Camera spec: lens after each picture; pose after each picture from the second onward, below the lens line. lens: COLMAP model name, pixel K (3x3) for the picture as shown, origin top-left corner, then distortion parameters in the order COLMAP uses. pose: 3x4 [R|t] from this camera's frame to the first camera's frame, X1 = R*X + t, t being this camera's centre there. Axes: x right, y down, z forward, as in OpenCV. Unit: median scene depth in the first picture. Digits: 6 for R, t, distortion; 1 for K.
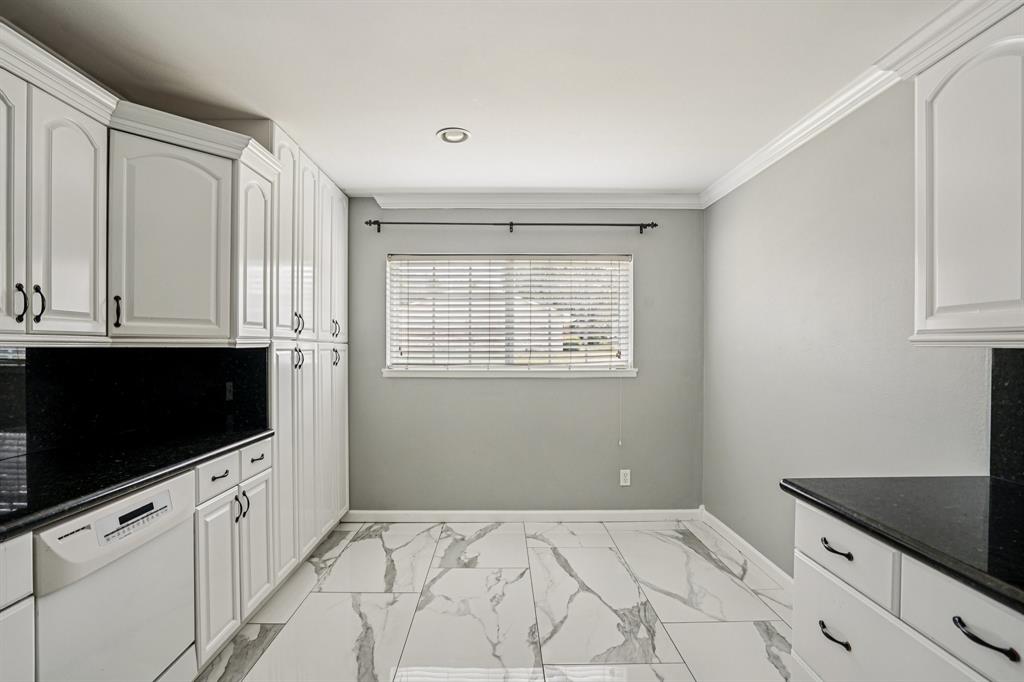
lens RADIAL K [[492.5, 0, 514.9], [0, 492.5, 346.9], [0, 0, 1]] dist [-0.018135, 0.001857]
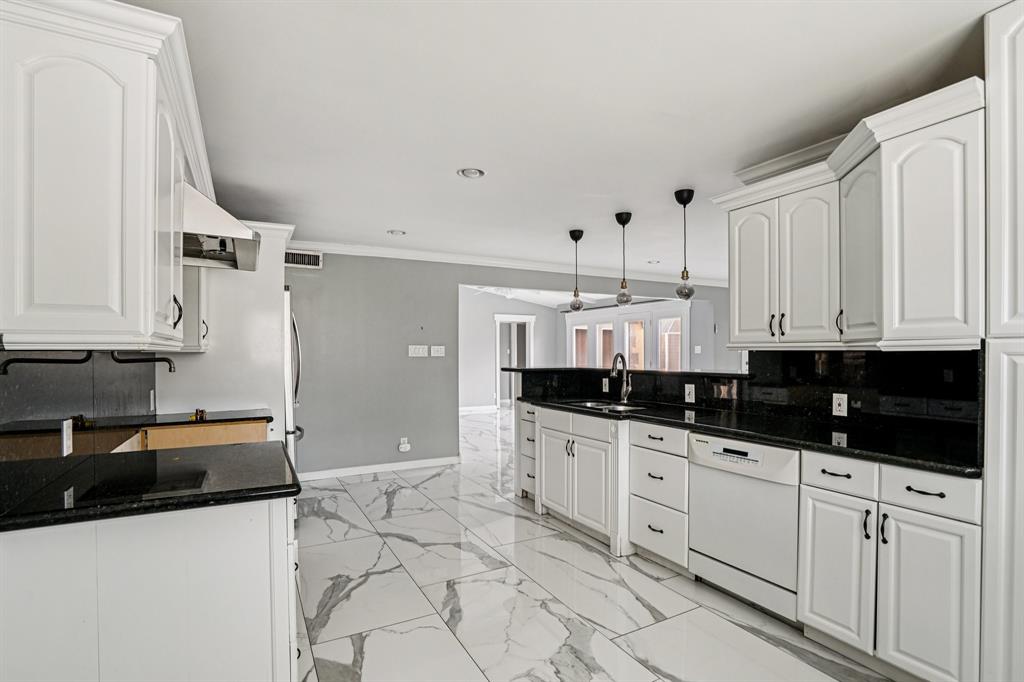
lens RADIAL K [[492.5, 0, 514.9], [0, 492.5, 346.9], [0, 0, 1]] dist [-0.018135, 0.001857]
pose [[-0.887968, -0.002887, -0.459897, 0.530189], [-0.000287, 0.999984, -0.005724, -0.000215], [0.459906, -0.004951, -0.887954, 1.781192]]
